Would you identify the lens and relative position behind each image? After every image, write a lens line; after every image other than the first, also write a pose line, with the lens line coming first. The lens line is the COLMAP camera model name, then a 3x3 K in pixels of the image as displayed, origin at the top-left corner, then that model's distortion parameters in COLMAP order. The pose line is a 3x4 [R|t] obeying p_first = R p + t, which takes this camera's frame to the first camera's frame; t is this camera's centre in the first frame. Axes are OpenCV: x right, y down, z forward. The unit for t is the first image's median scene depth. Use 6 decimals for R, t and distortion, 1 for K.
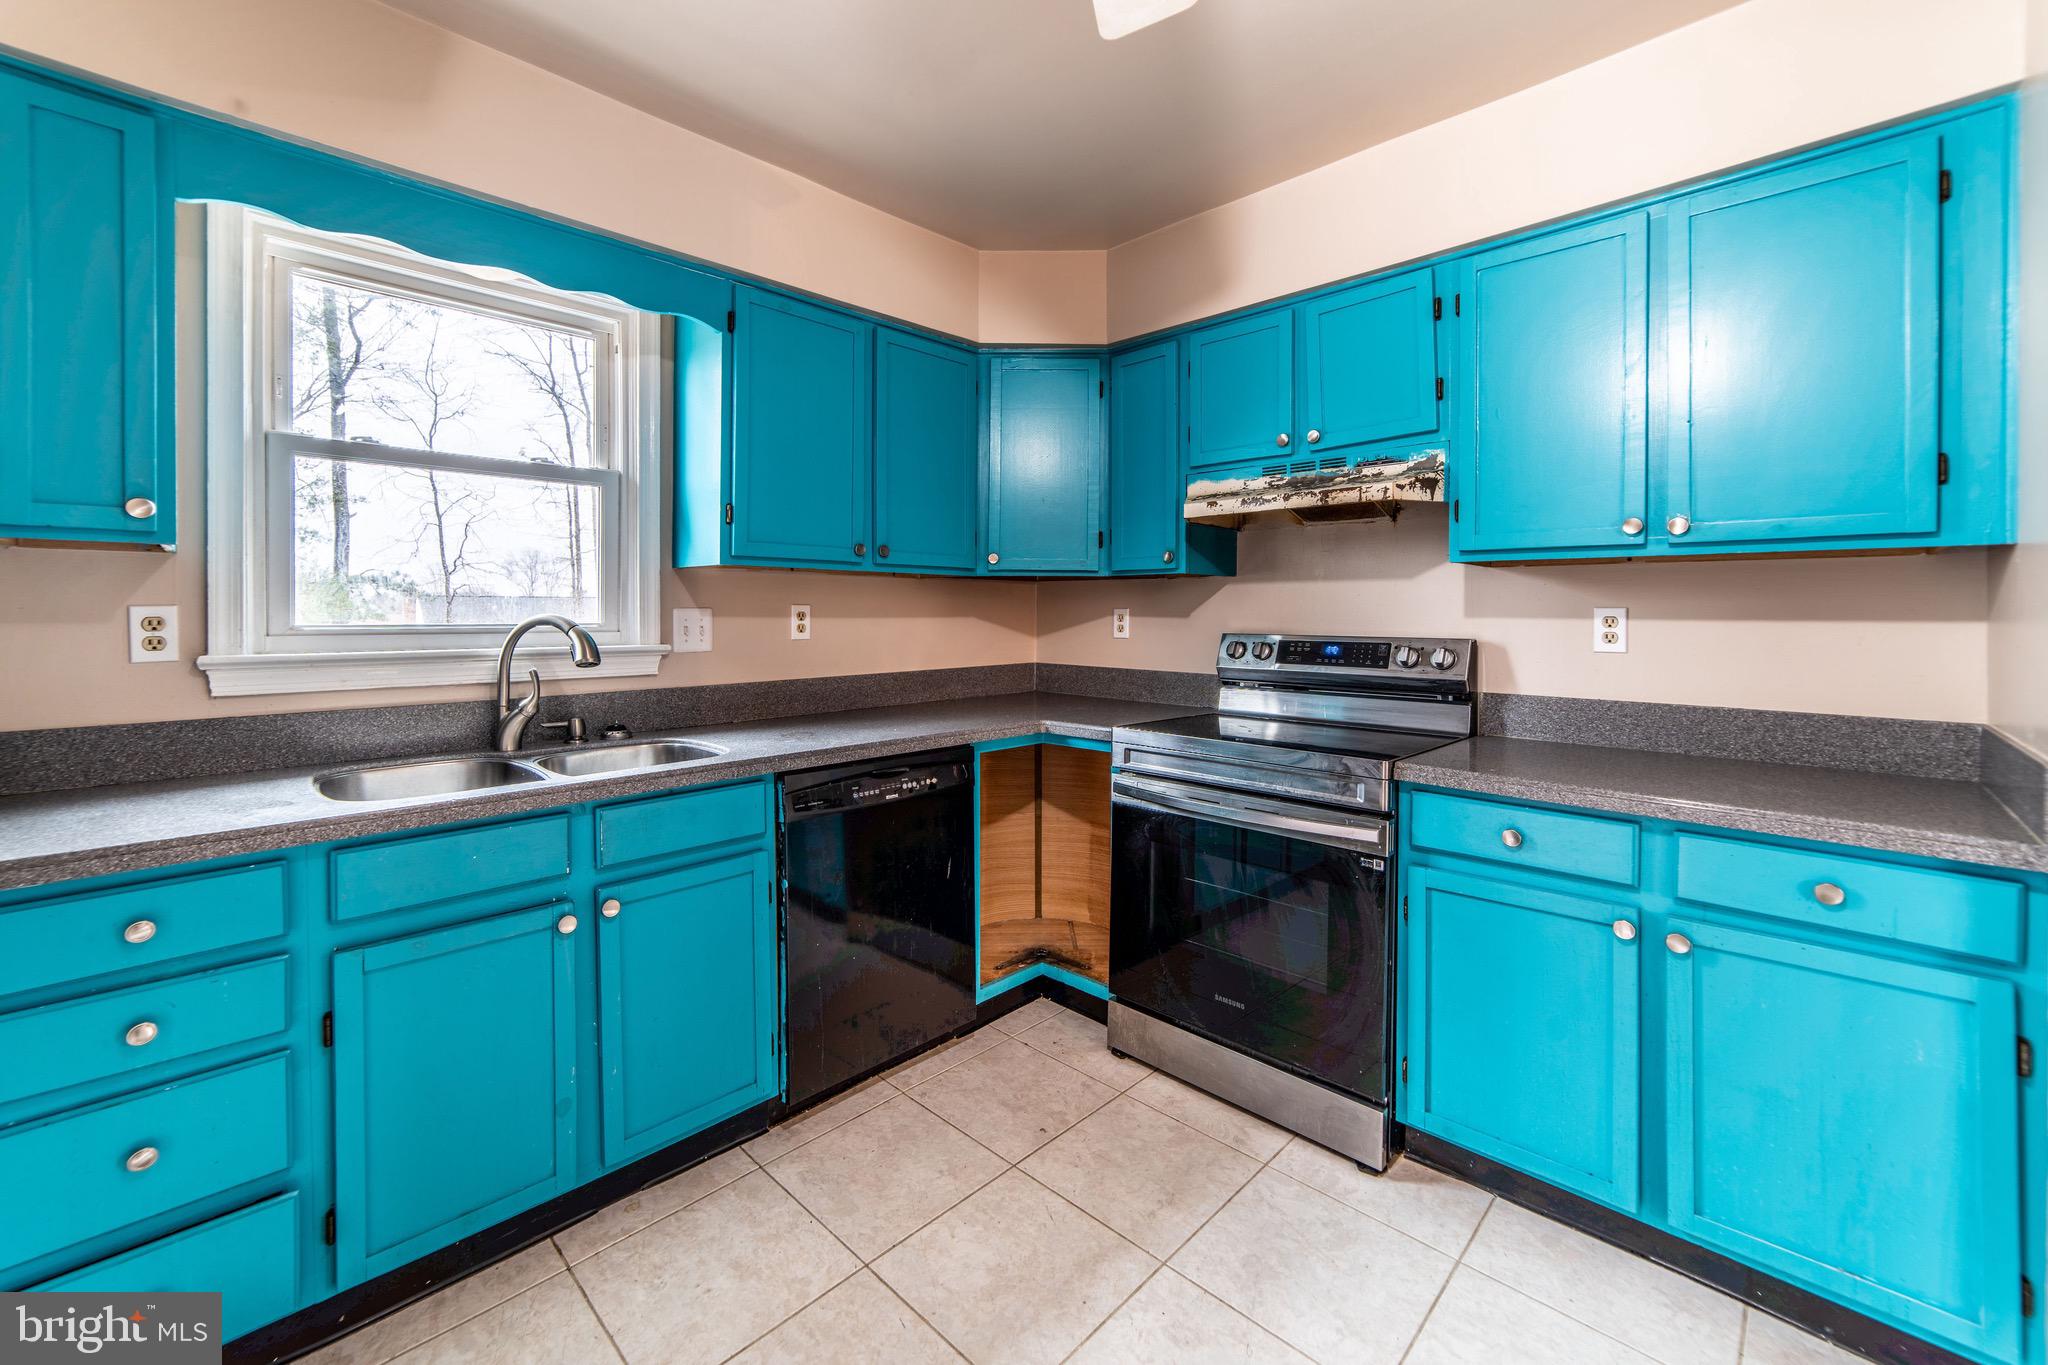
lens RADIAL K [[840.1, 0, 1015.8], [0, 840.1, 606.9], [0, 0, 1]] dist [-0.000023, 0.000357]
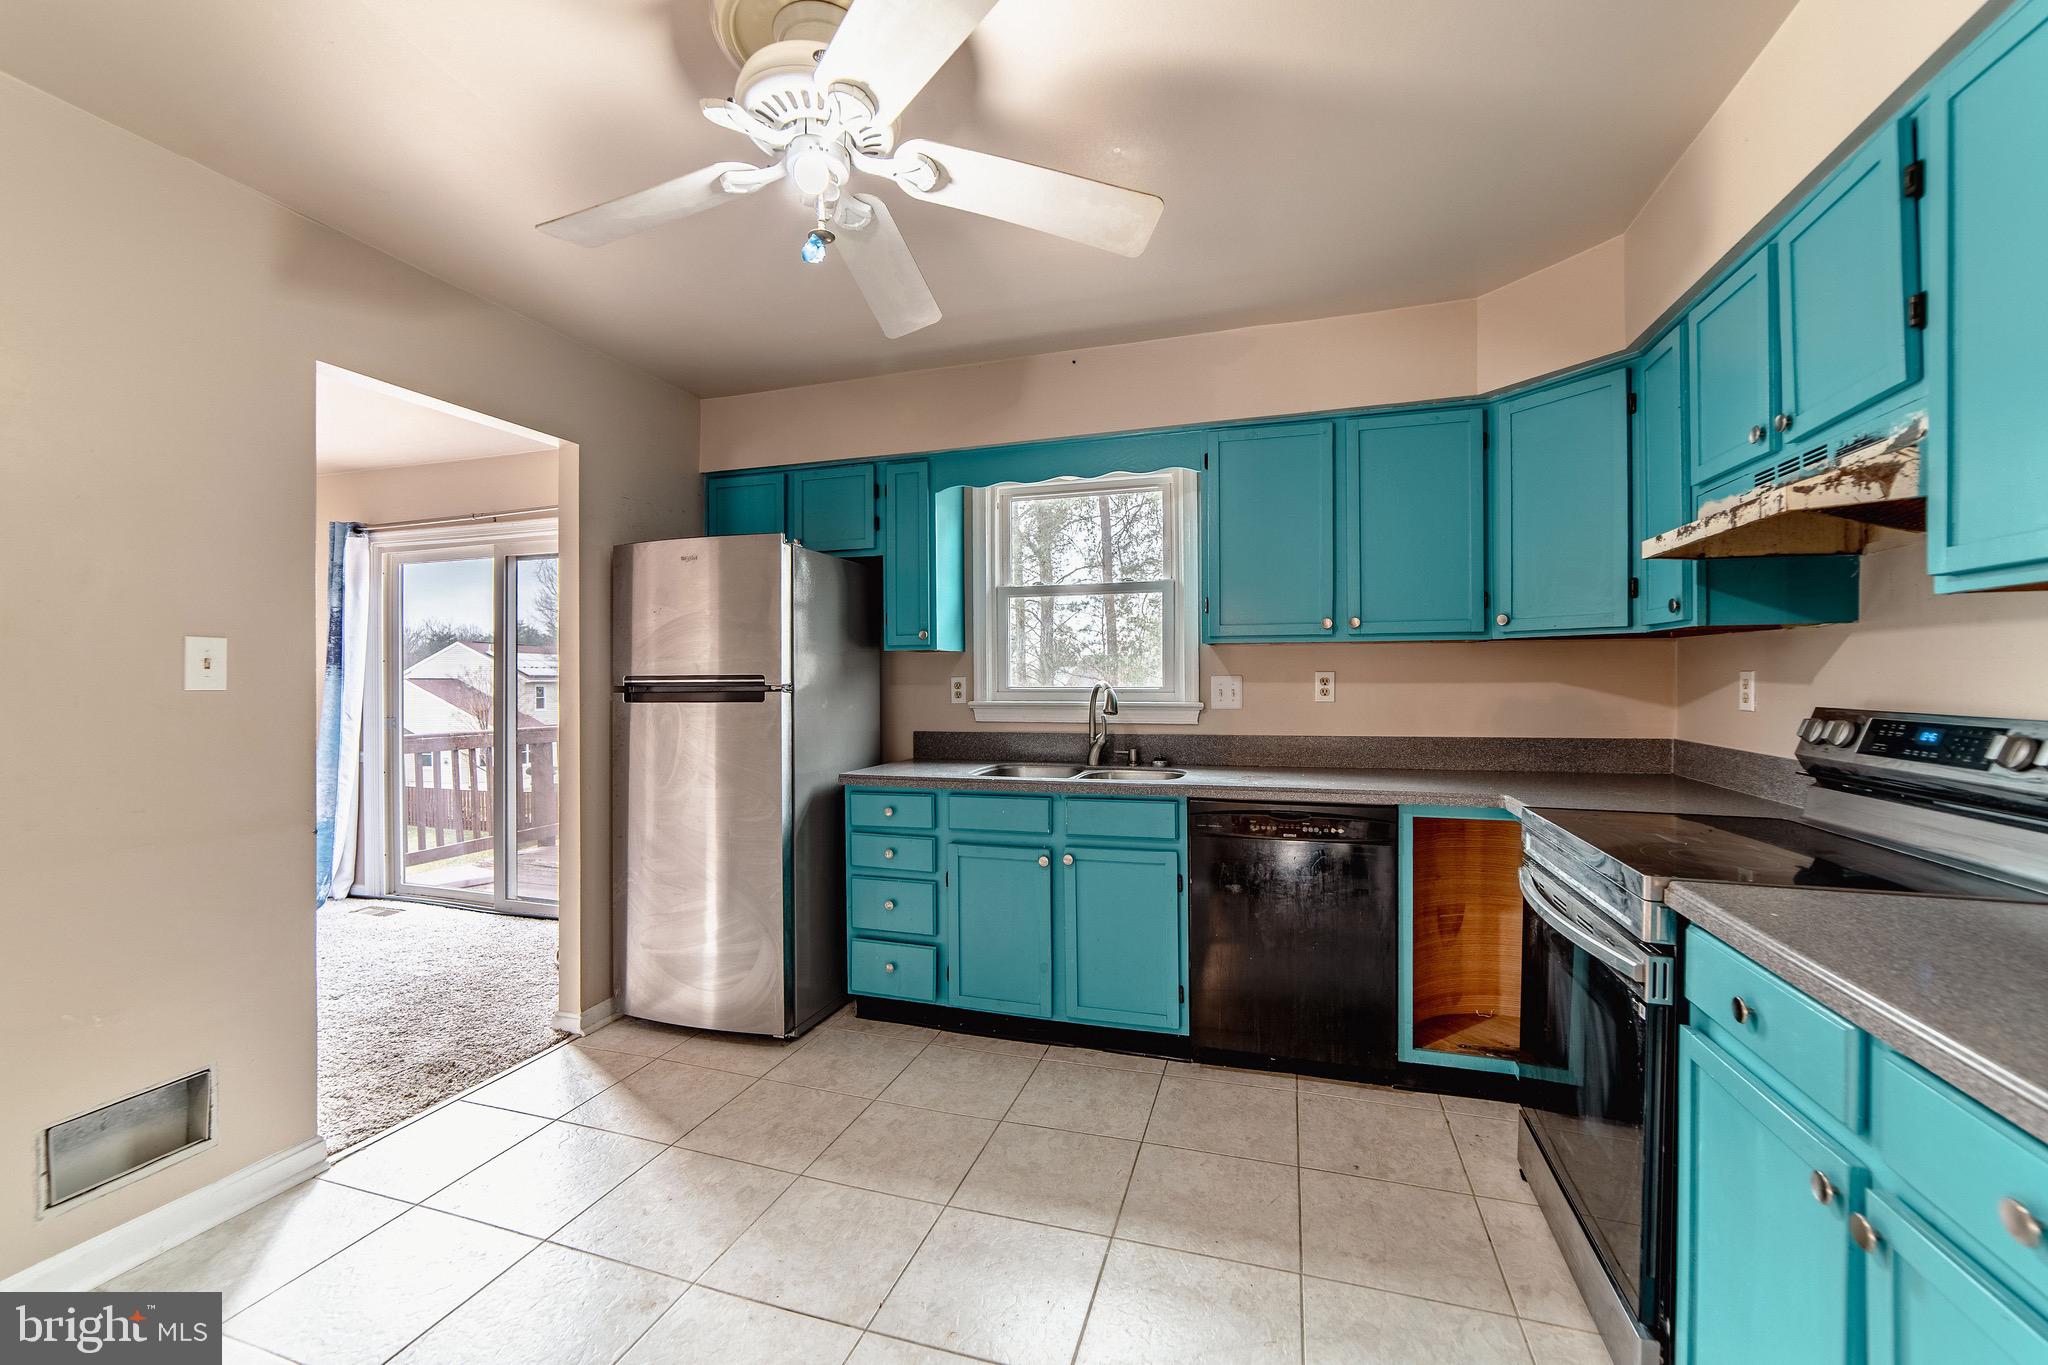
lens RADIAL K [[843.8, 0, 1017.0], [0, 843.8, 662.4], [0, 0, 1]] dist [-0.022253, 0.011958]
pose [[0.447322, -0.019276, -0.894165, 0.704240], [0.011498, 0.999809, -0.015802, -0.002244], [0.894299, -0.003213, 0.447458, 0.129317]]
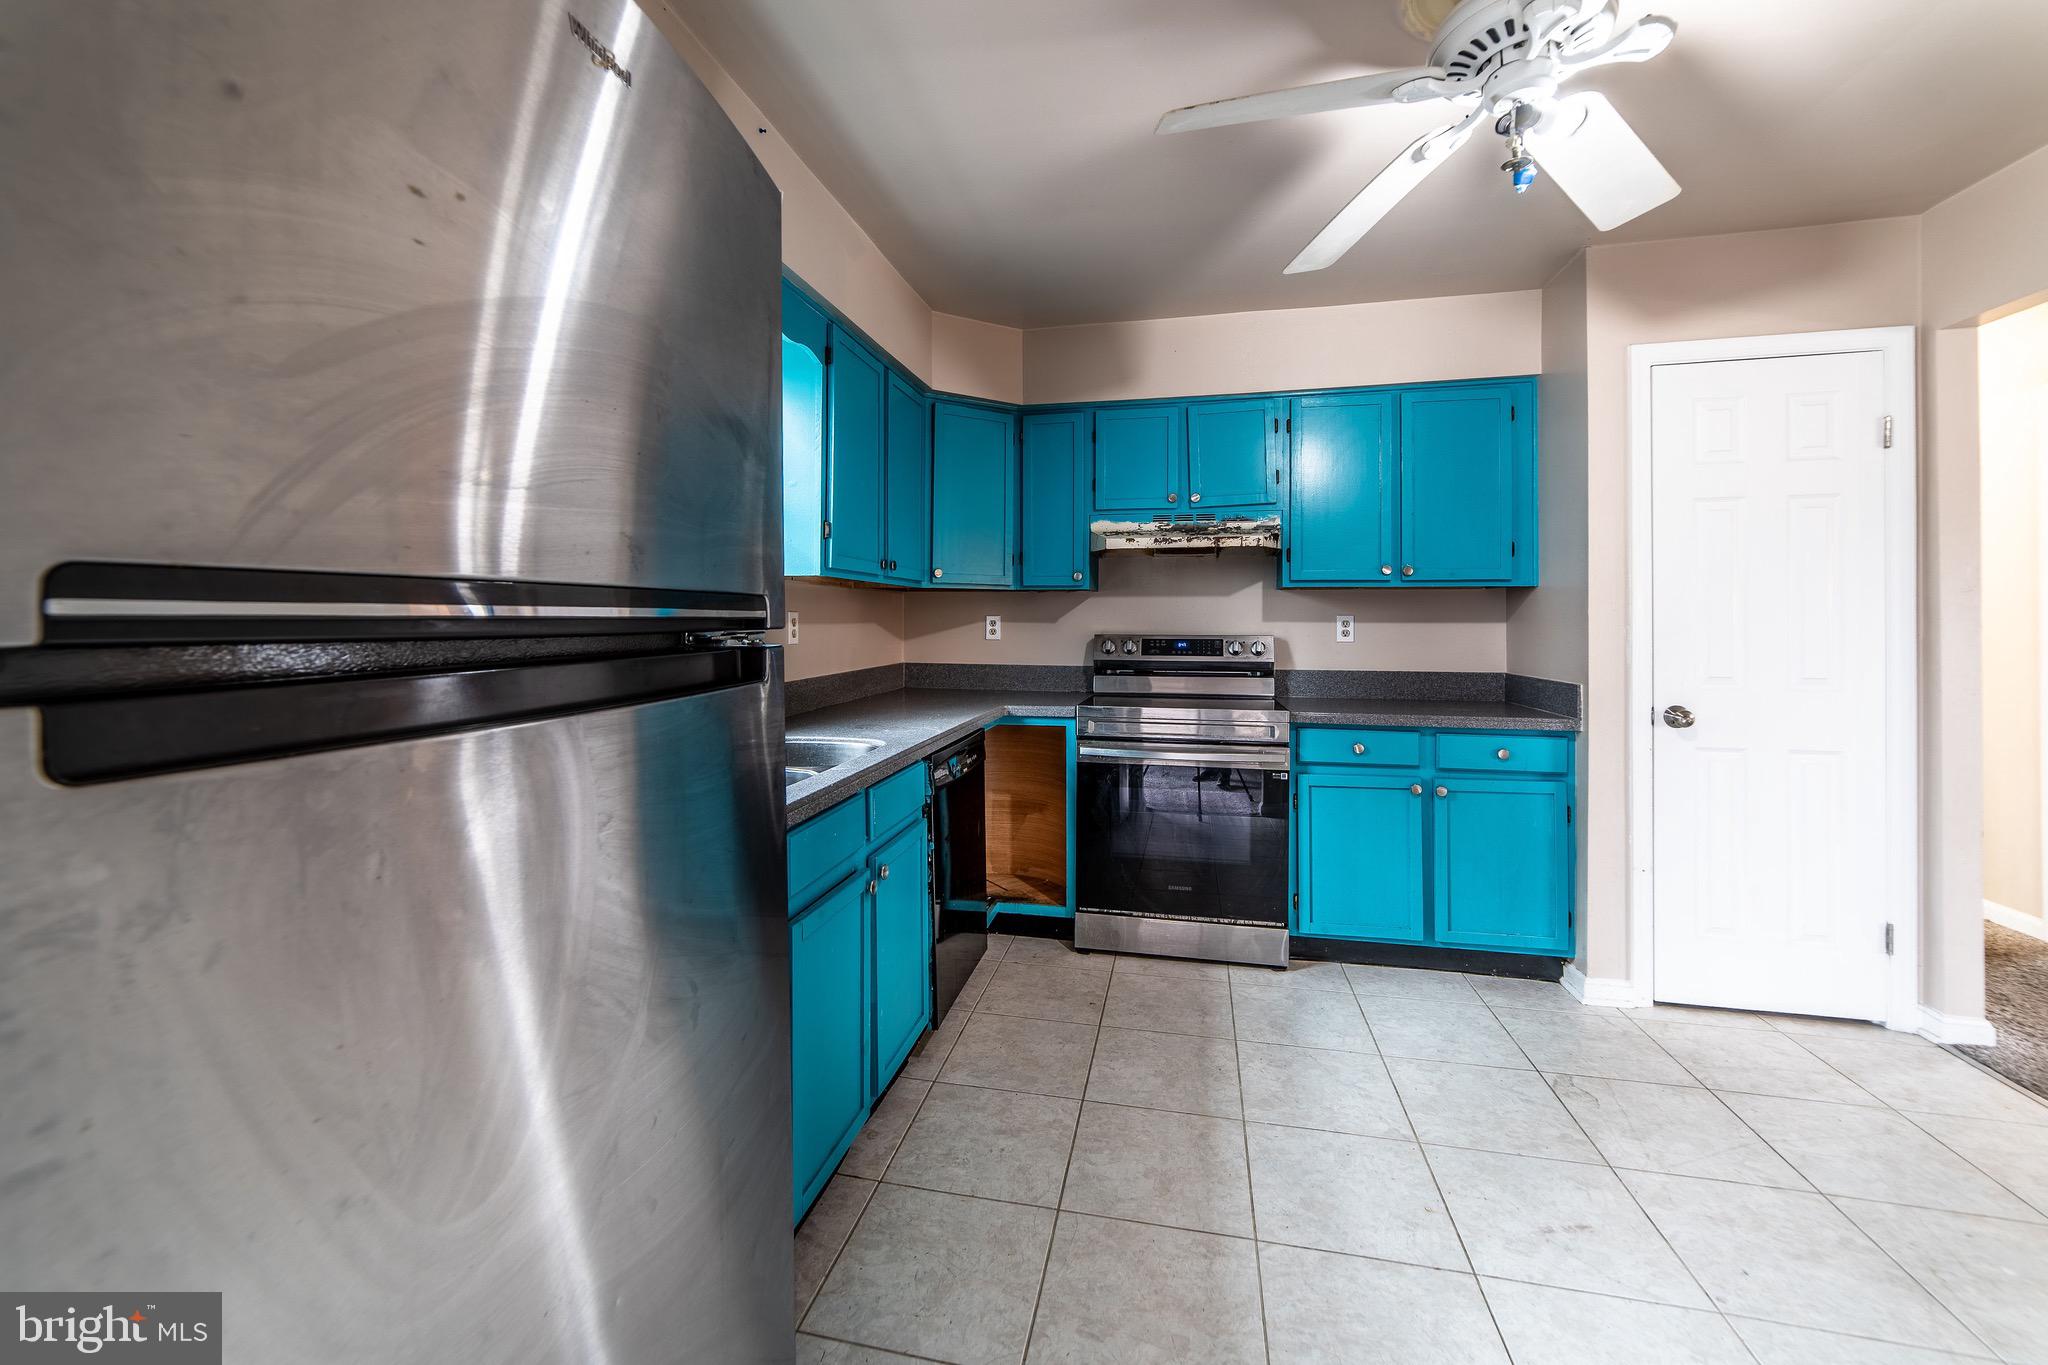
lens RADIAL K [[831.8, 0, 1021.5], [0, 831.8, 607.9], [0, 0, 1]] dist [-0.000974, 0.007063]
pose [[0.843839, 0.006627, 0.536555, -0.690041], [-0.002603, 0.999963, -0.008258, 0.000861], [-0.536590, 0.005572, 0.843825, -0.058359]]
